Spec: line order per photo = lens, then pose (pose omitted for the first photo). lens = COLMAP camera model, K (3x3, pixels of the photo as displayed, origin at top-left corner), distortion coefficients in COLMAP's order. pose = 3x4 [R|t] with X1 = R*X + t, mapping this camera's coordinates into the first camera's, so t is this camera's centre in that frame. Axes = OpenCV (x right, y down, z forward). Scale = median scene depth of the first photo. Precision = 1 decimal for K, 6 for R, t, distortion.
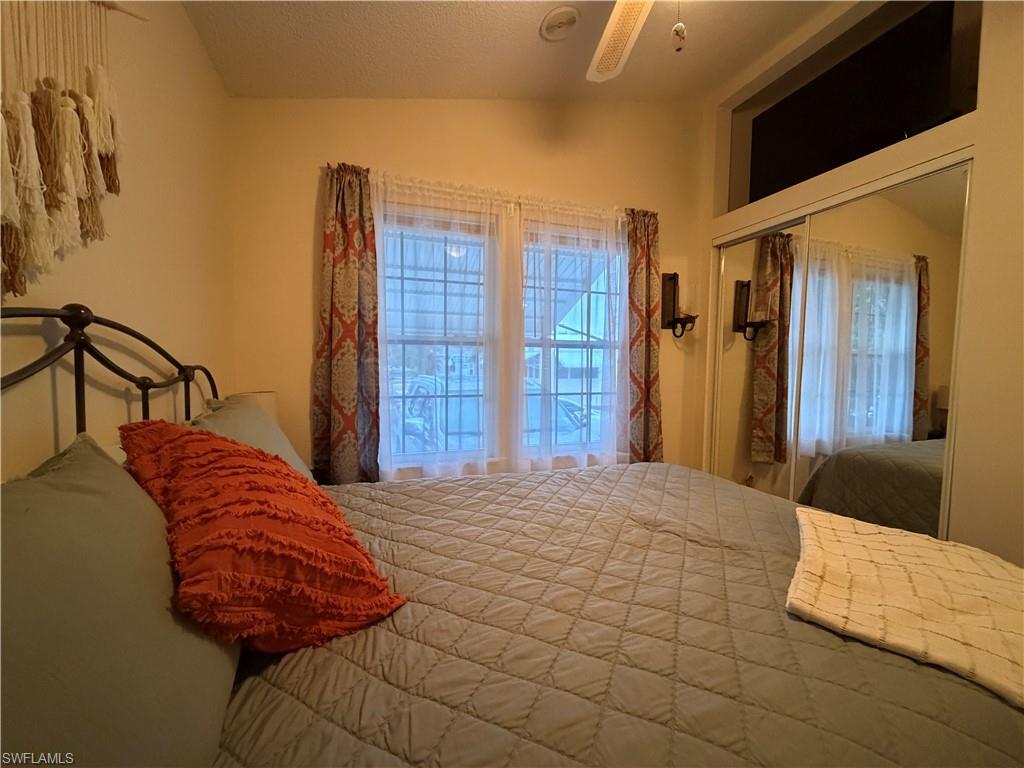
lens RADIAL K [[407.3, 0, 514.6], [0, 407.3, 390.6], [0, 0, 1]] dist [-0.000940, 0.000240]
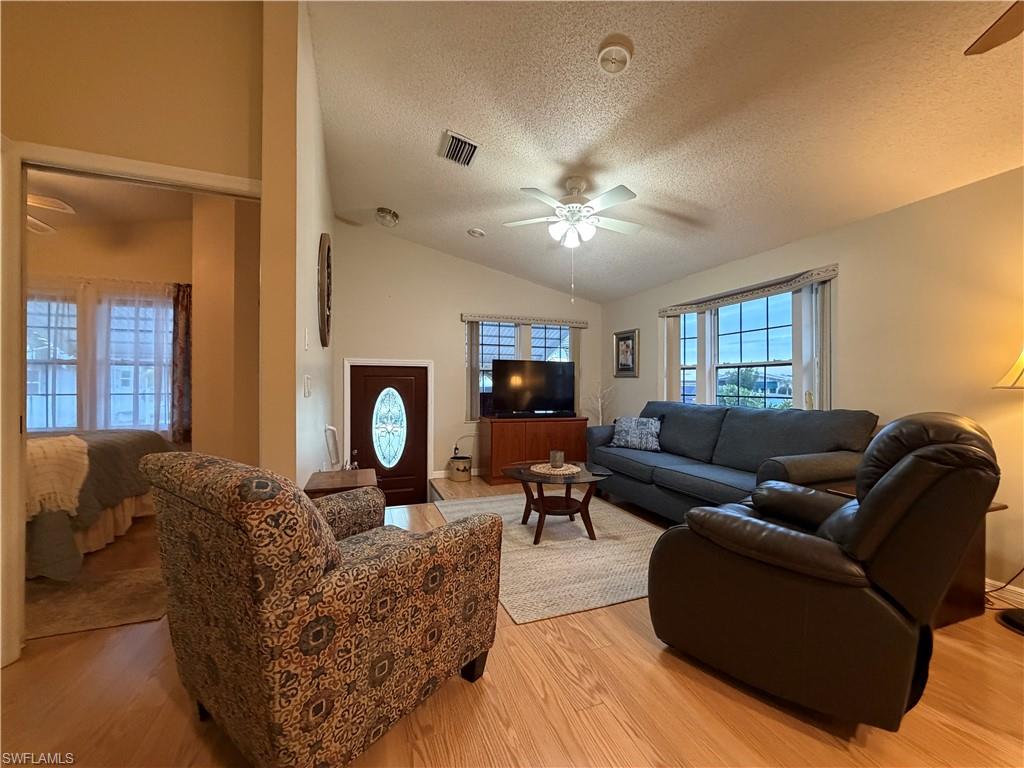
lens RADIAL K [[407.3, 0, 508.3], [0, 407.3, 385.1], [0, 0, 1]] dist [-0.000940, 0.000240]
pose [[0.999397, -0.007370, 0.033924, 1.682519], [0.009236, 0.998434, -0.055175, 0.086639], [-0.033464, 0.055455, 0.997900, -0.749977]]
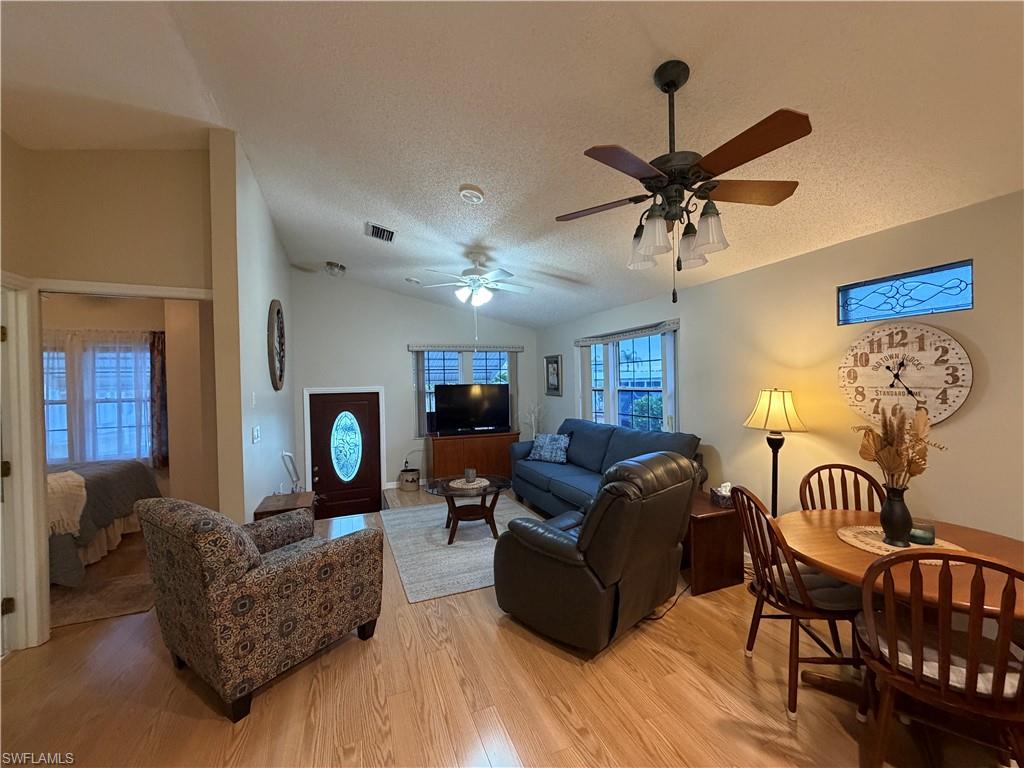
lens RADIAL K [[407.3, 0, 507.9], [0, 407.3, 385.4], [0, 0, 1]] dist [-0.000940, 0.000240]
pose [[0.997326, -0.032295, 0.065563, 1.954581], [0.035329, 0.998333, -0.045644, -0.035362], [-0.063979, 0.047838, 0.996804, -1.113711]]
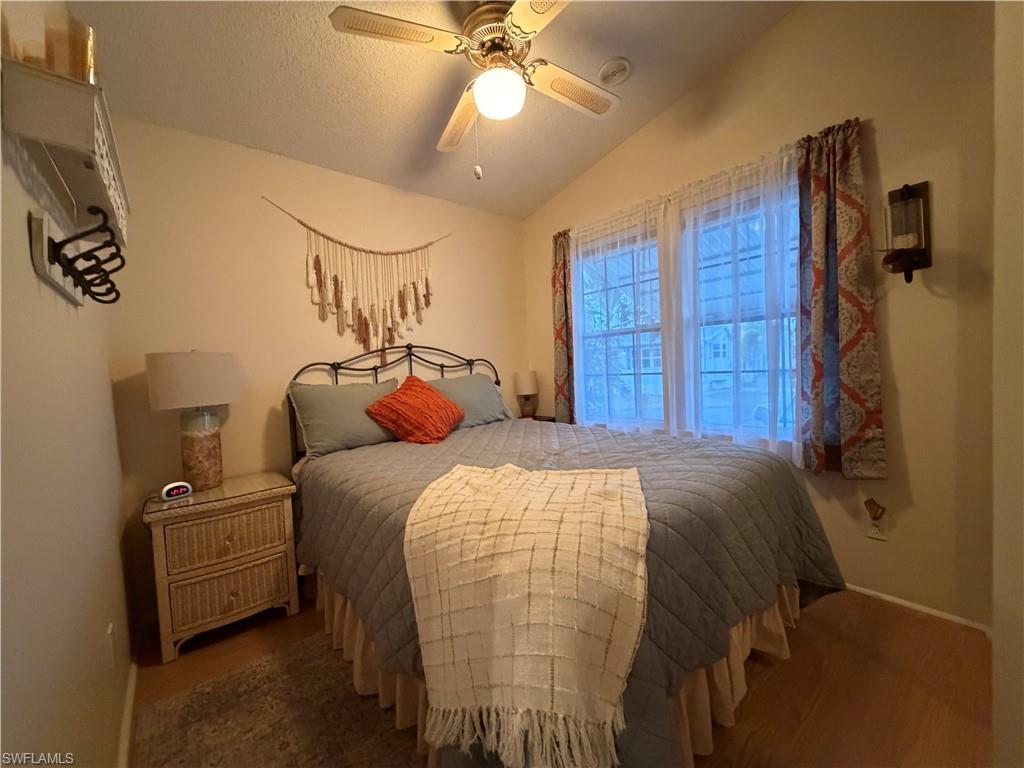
lens RADIAL K [[407.3, 0, 506.6], [0, 407.3, 383.9], [0, 0, 1]] dist [-0.000940, 0.000240]
pose [[0.369487, 0.006853, -0.929211, 0.861019], [-0.004170, 0.999975, 0.005716, 0.040718], [0.929226, 0.001762, 0.369506, 0.160793]]
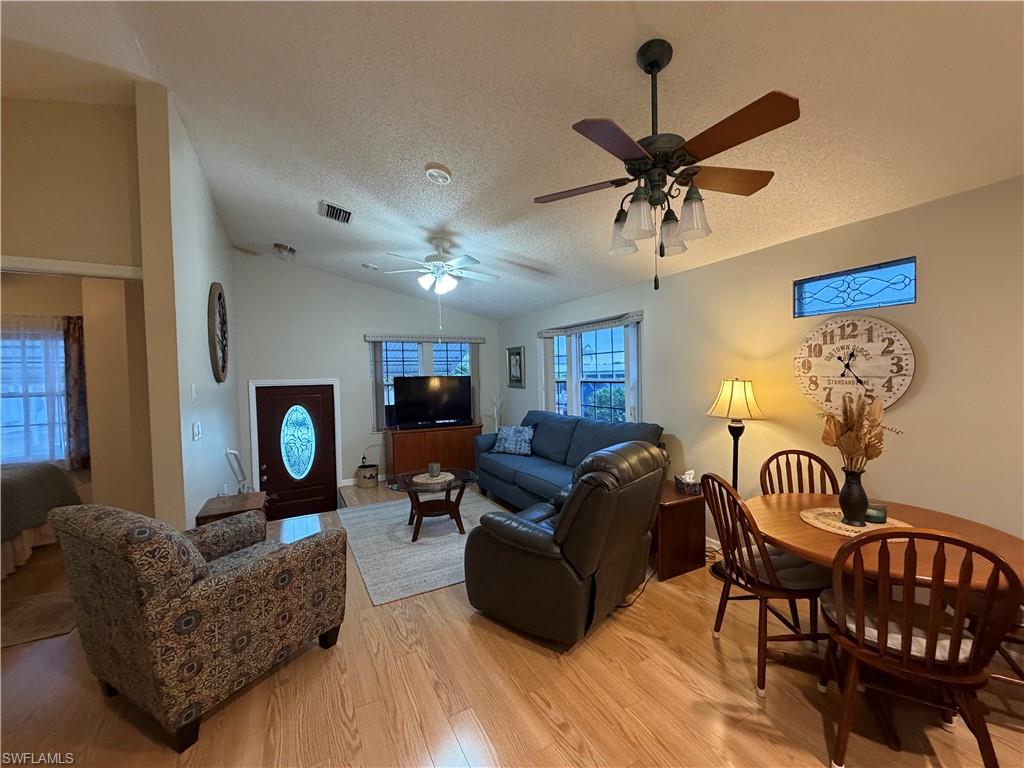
lens RADIAL K [[407.3, 0, 507.8], [0, 407.3, 385.3], [0, 0, 1]] dist [-0.000940, 0.000240]
pose [[0.984389, -0.037240, 0.172019, 1.917694], [0.042114, 0.998806, -0.024770, -0.030417], [-0.170892, 0.031628, 0.984782, -1.071489]]
